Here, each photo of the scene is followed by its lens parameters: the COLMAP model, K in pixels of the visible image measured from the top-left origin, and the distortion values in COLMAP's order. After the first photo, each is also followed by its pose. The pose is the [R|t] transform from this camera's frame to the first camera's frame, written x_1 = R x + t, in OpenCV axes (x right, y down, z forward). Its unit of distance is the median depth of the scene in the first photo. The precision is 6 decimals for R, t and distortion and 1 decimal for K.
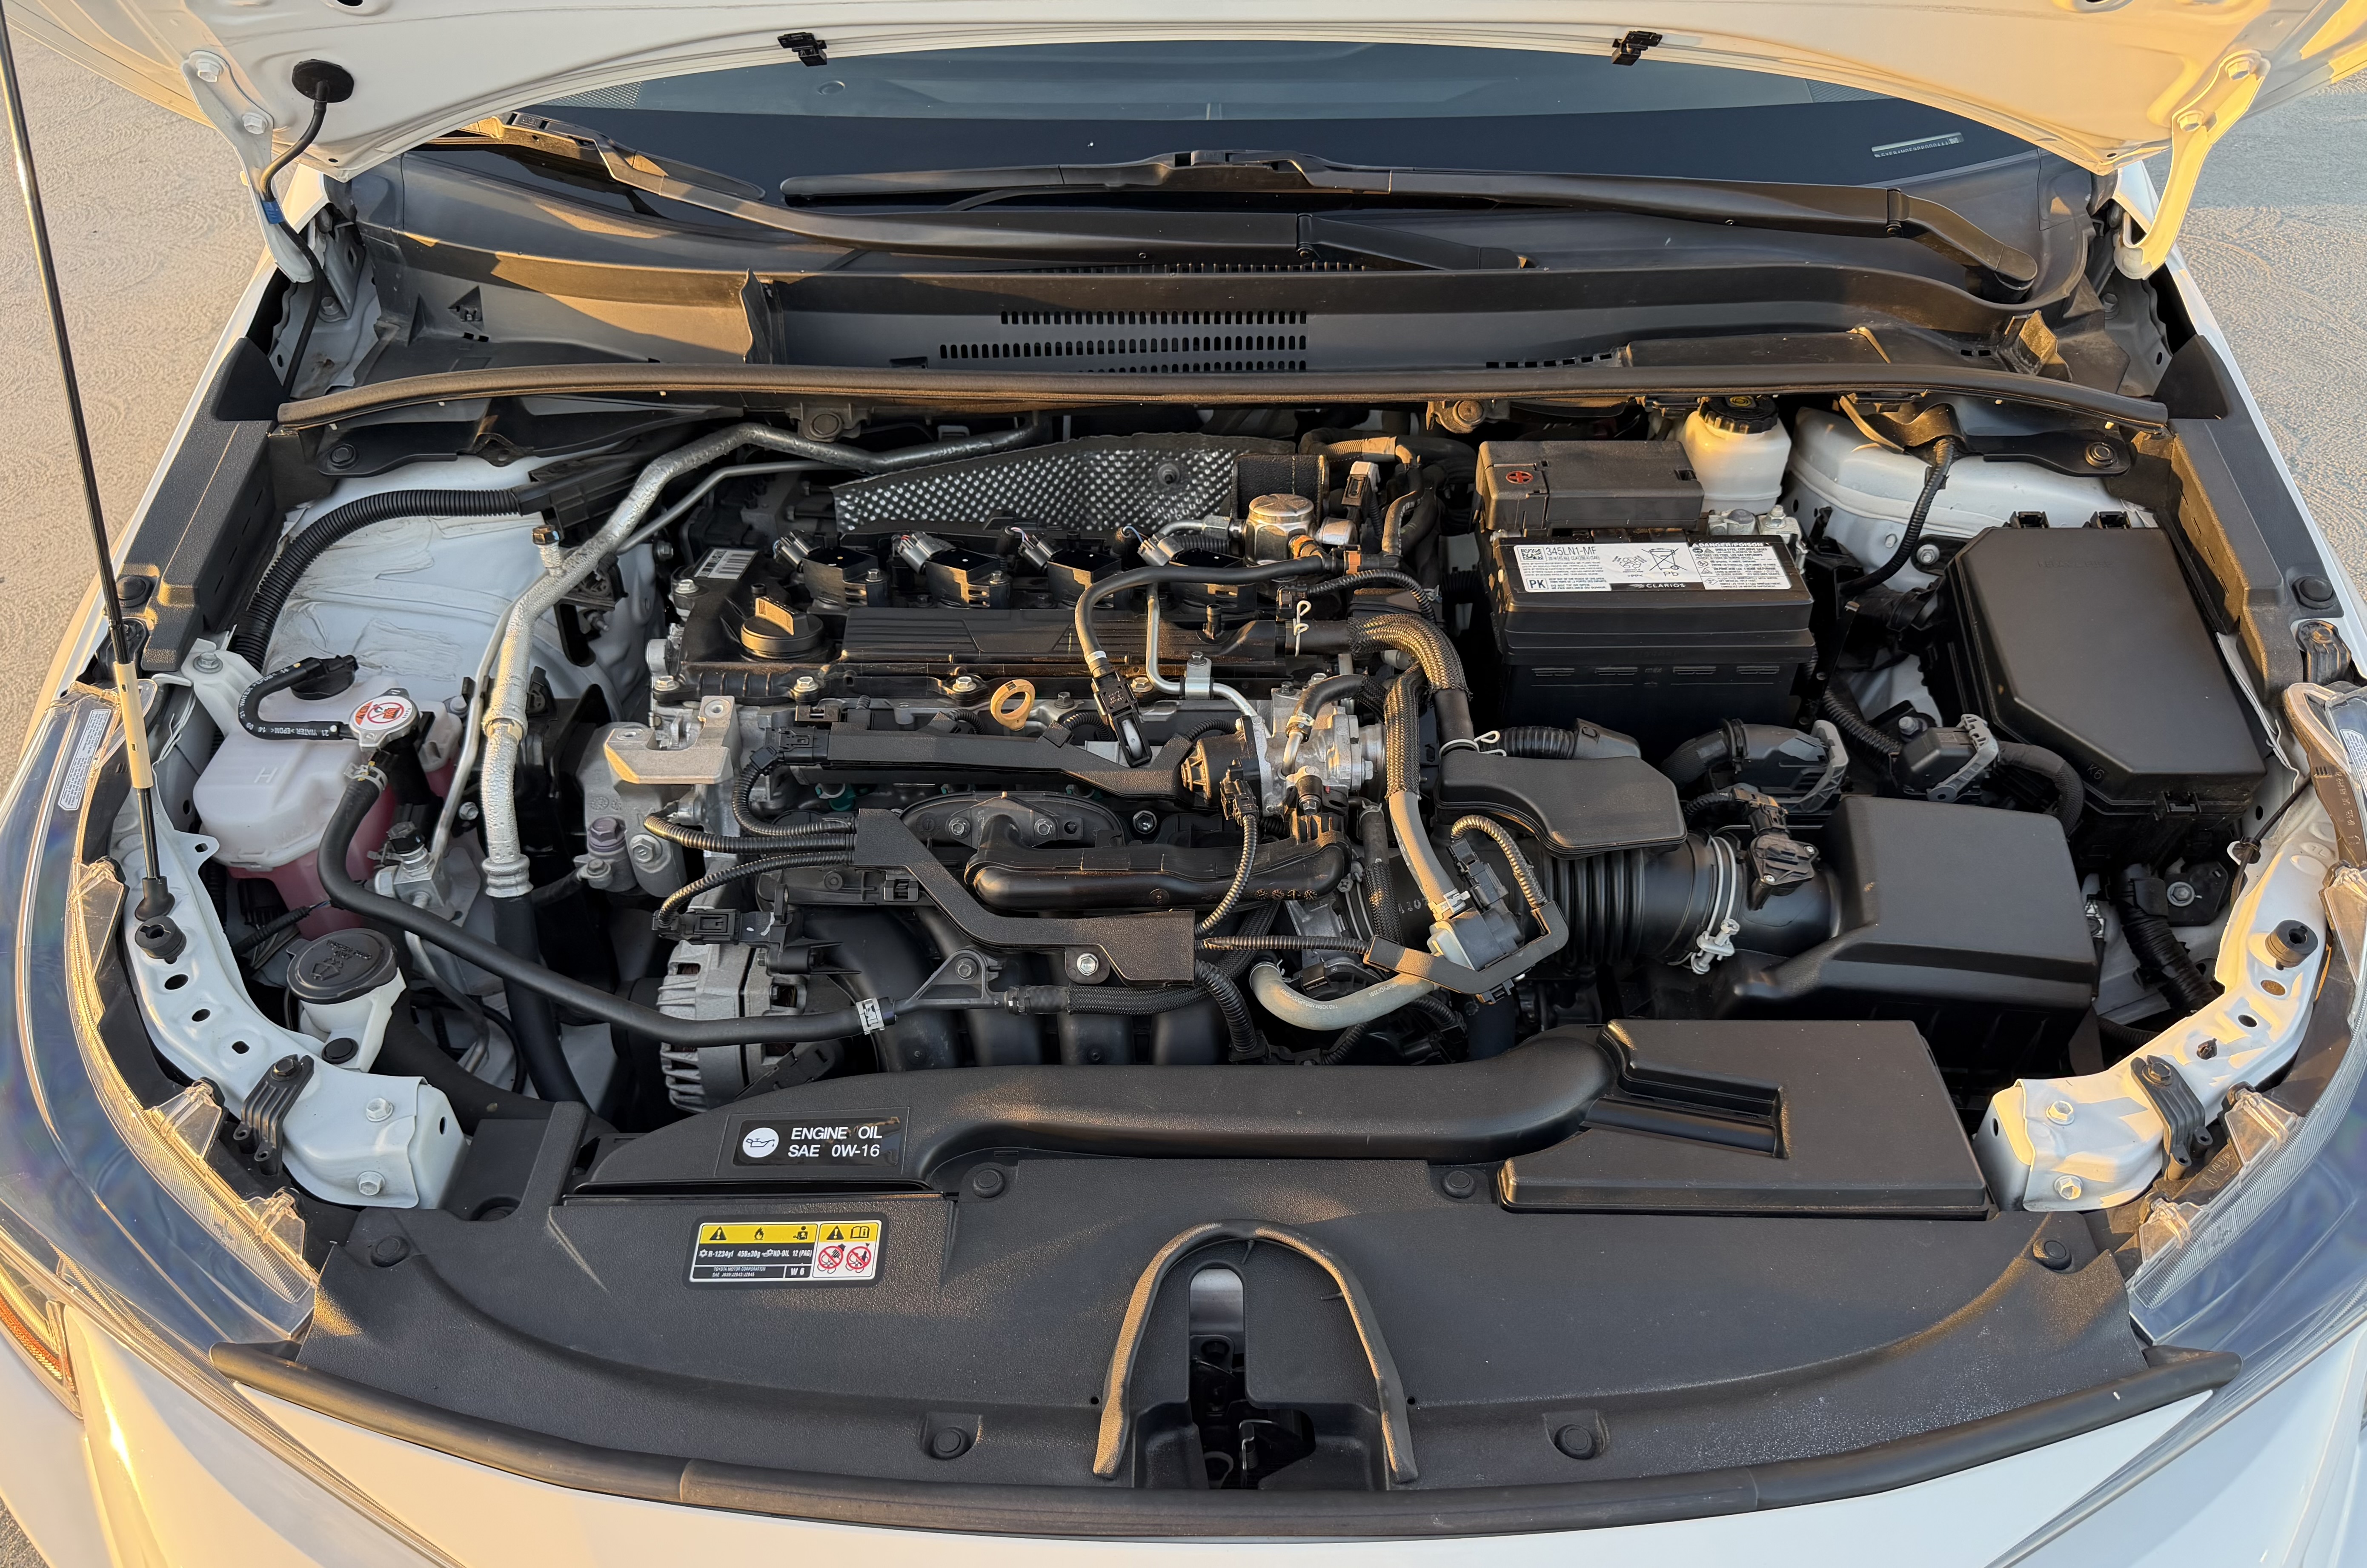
lens RADIAL K [[1756.1, 0, 1172.6], [0, 1756.1, 936.7], [0, 0, 1]] dist [0.015571, -0.038630]
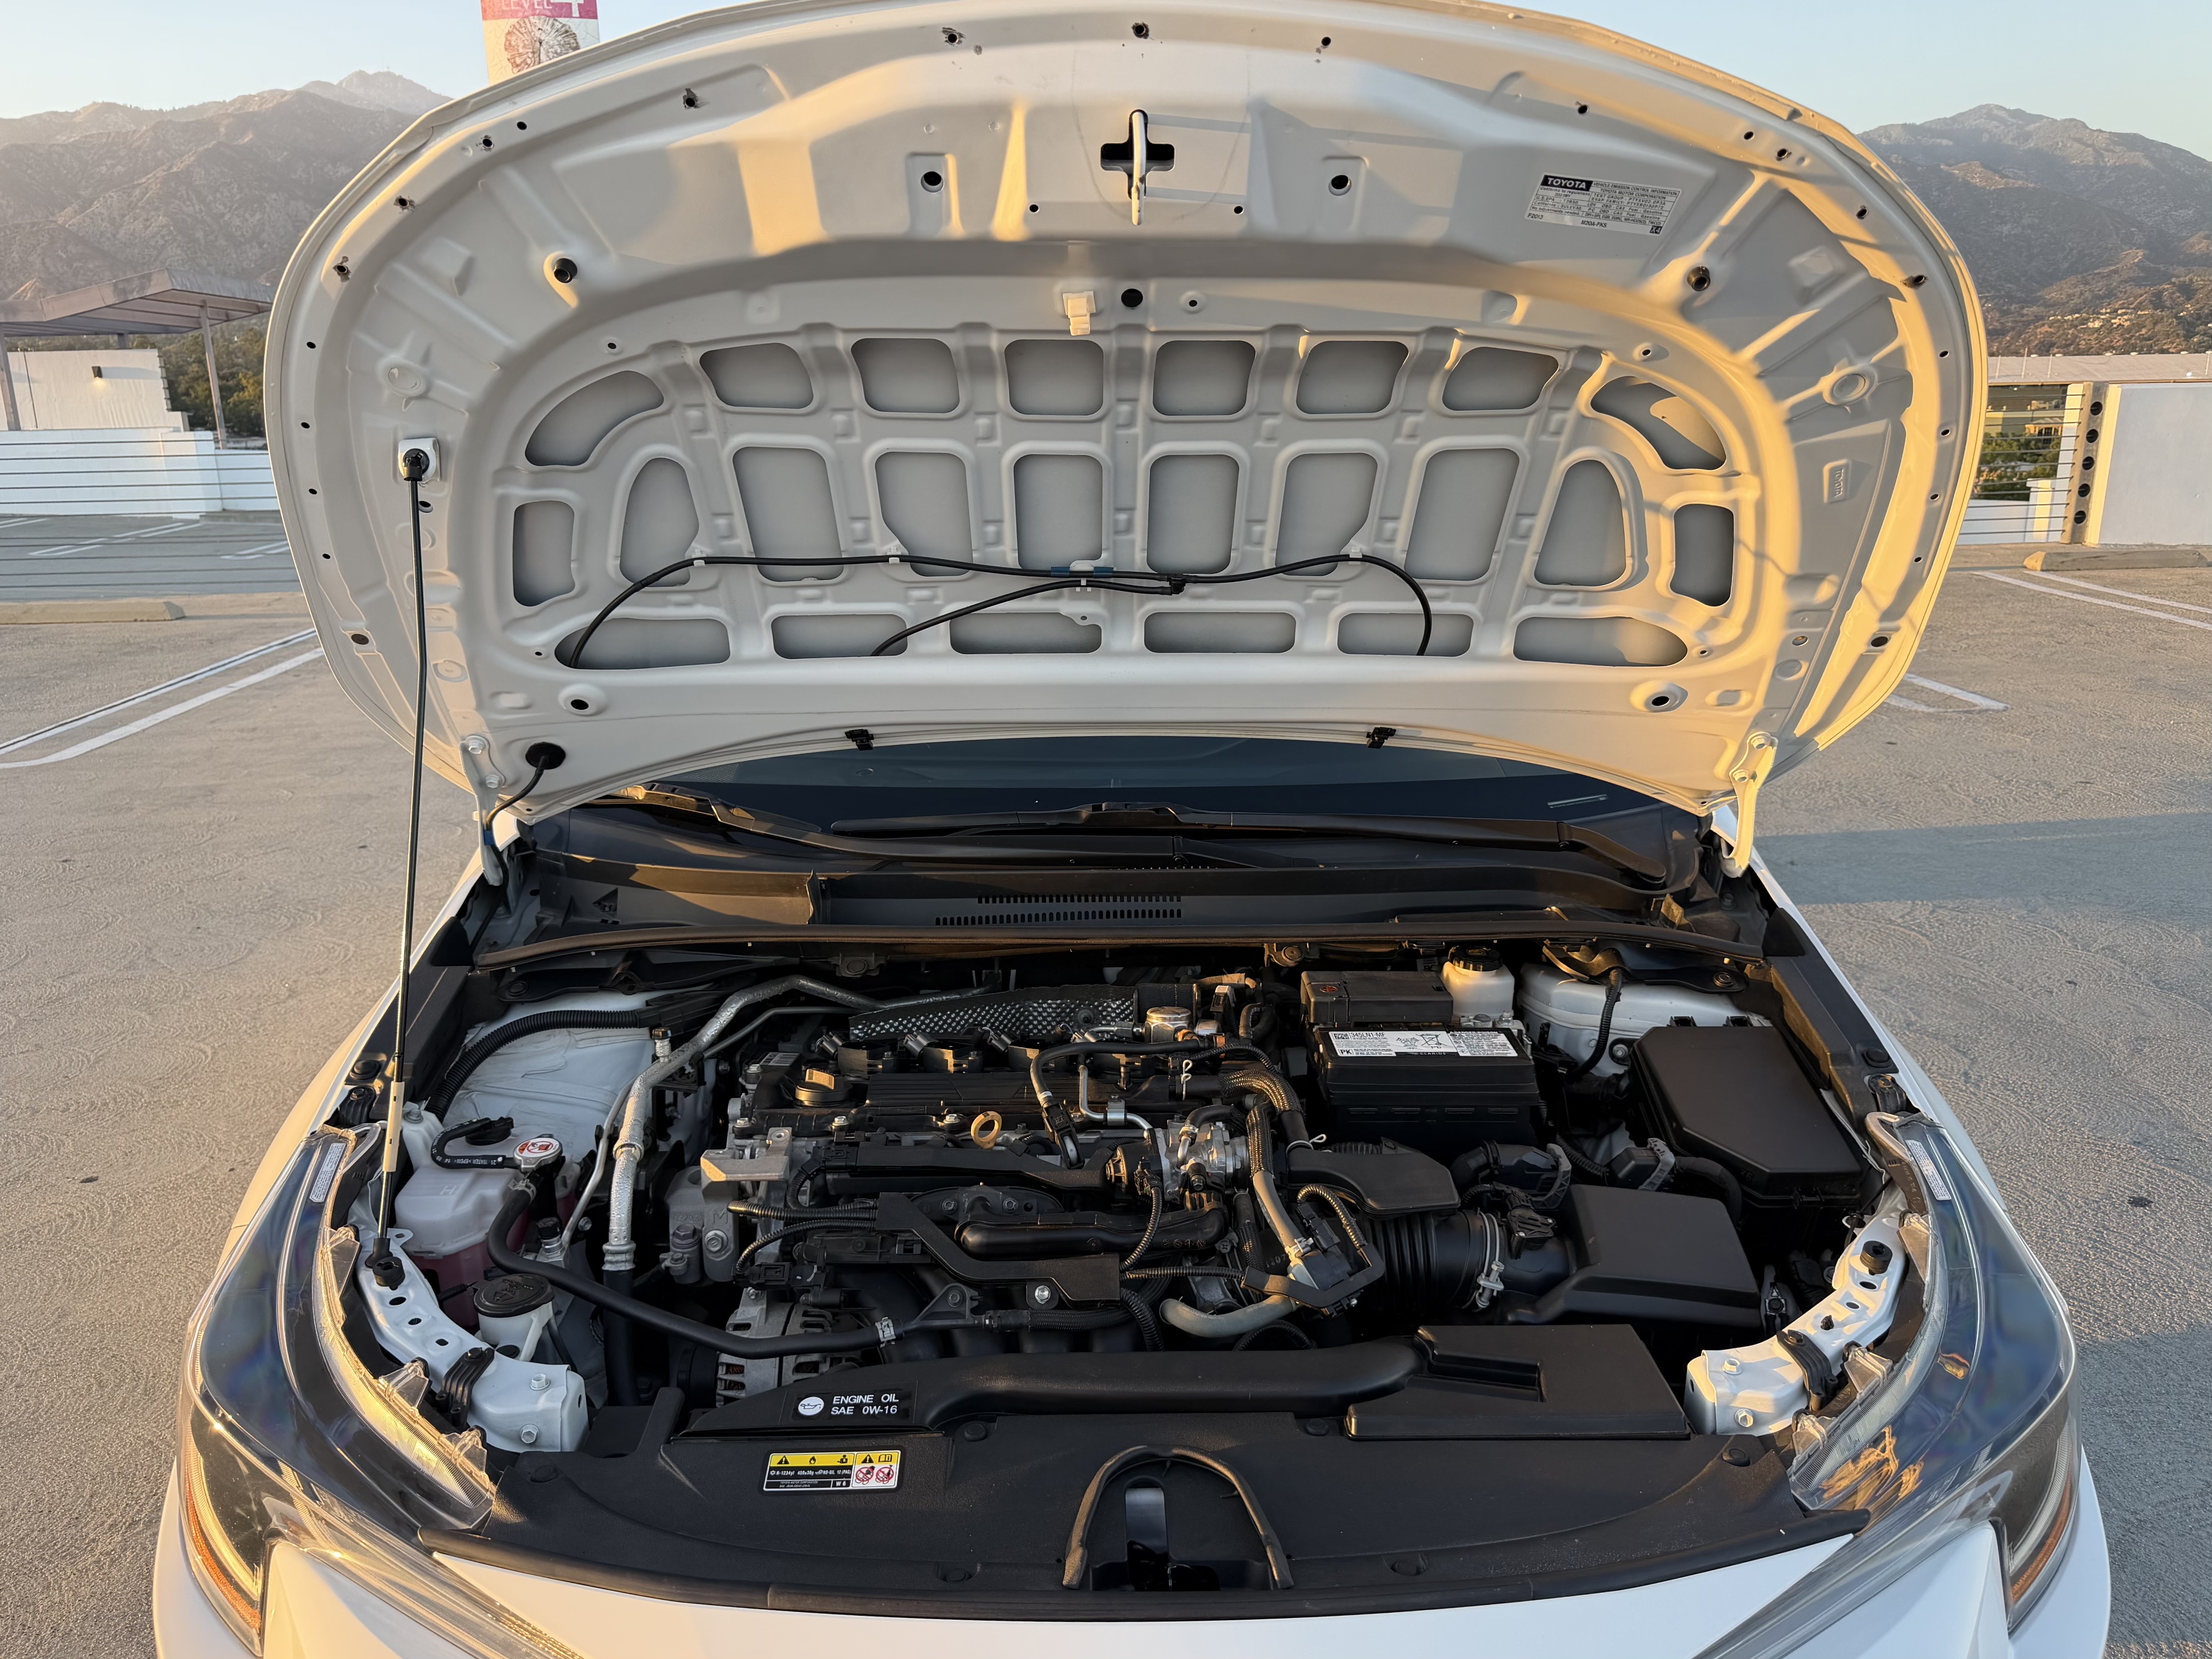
lens RADIAL K [[1552.4, 0, 1092.0], [0, 1552.4, 851.3], [0, 0, 1]] dist [-0.000110, -0.021134]
pose [[0.999803, -0.002736, 0.019673, -0.028976], [0.010846, 0.904968, -0.425342, 0.195962], [-0.016640, 0.425472, 0.904819, -0.238513]]
